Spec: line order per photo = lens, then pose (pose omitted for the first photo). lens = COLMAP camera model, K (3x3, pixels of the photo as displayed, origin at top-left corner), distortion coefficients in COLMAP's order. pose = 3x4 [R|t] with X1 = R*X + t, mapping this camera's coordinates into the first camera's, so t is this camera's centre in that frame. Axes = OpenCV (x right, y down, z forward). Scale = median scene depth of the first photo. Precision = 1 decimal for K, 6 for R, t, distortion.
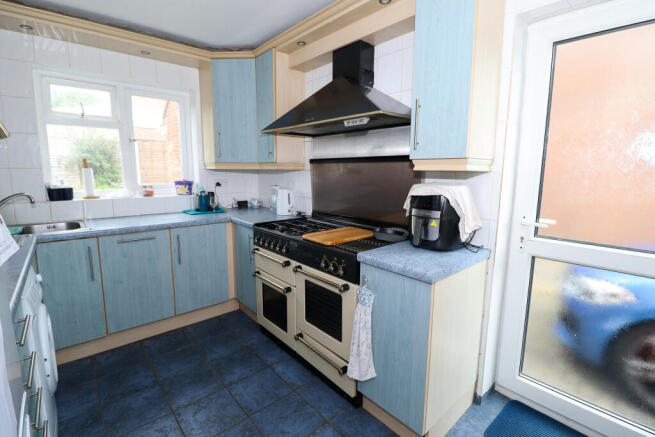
lens RADIAL K [[299.9, 0, 330.5], [0, 299.9, 215.9], [0, 0, 1]] dist [-0.019165, -0.002070]
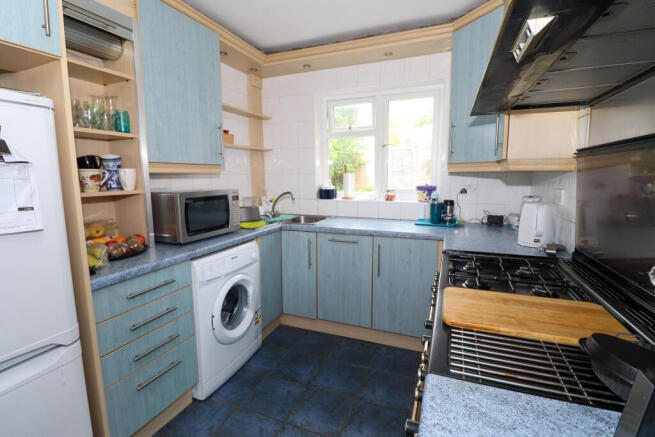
lens RADIAL K [[299.9, 0, 329.3], [0, 299.9, 215.9], [0, 0, 1]] dist [-0.019165, -0.002070]
pose [[0.448350, 0.107006, -0.887430, 0.206762], [-0.122392, 0.990807, 0.057636, -0.052102], [0.885439, 0.082773, 0.457325, 0.400720]]
